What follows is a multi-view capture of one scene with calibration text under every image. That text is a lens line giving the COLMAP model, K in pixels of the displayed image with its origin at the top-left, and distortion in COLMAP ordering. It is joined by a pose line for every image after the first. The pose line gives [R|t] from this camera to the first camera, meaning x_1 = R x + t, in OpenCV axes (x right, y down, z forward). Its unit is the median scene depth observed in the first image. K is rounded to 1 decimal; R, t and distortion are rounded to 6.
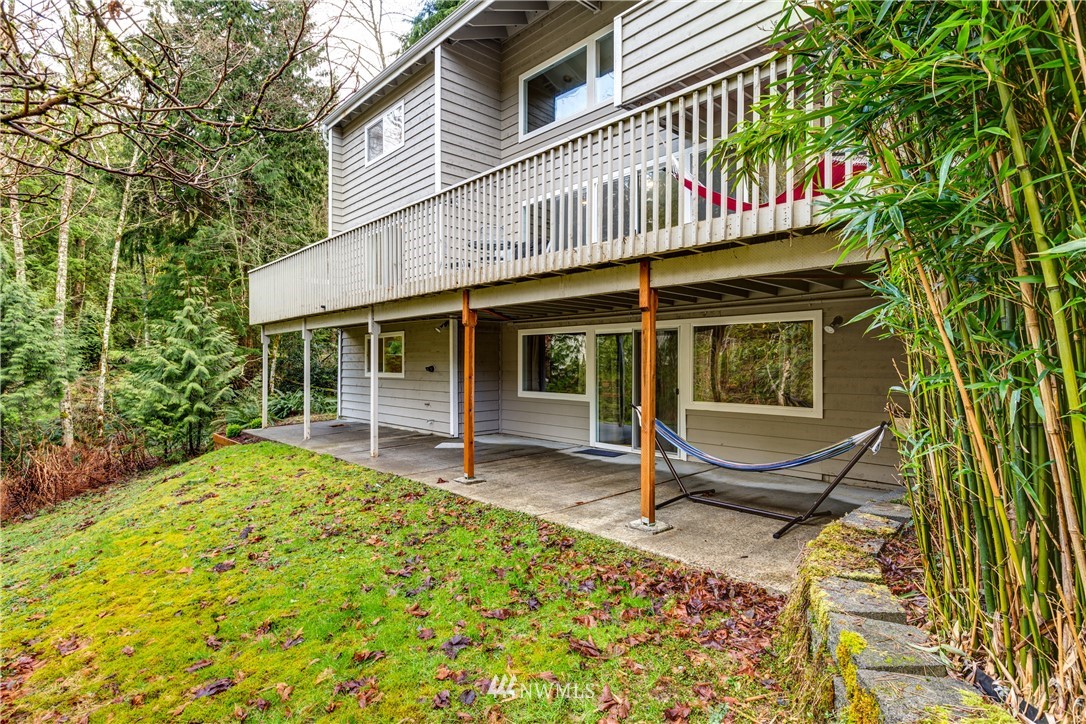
lens RADIAL K [[558.5, 0, 543.1], [0, 558.5, 363.8], [0, 0, 1]] dist [0.001280, -0.000098]
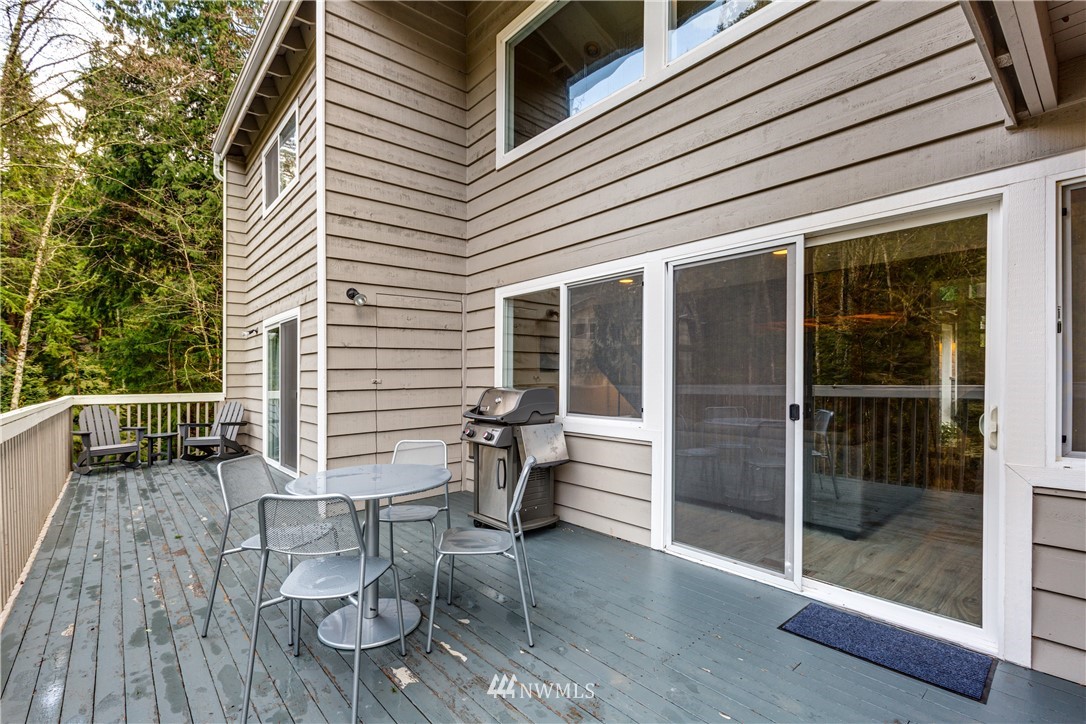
lens RADIAL K [[495.6, 0, 536.2], [0, 495.6, 367.5], [0, 0, 1]] dist [-0.000386, -0.000189]
pose [[0.998773, -0.009064, -0.048684, 0.010714], [0.008412, 0.999872, -0.013576, -0.217386], [0.048801, 0.013150, 0.998722, 0.574587]]
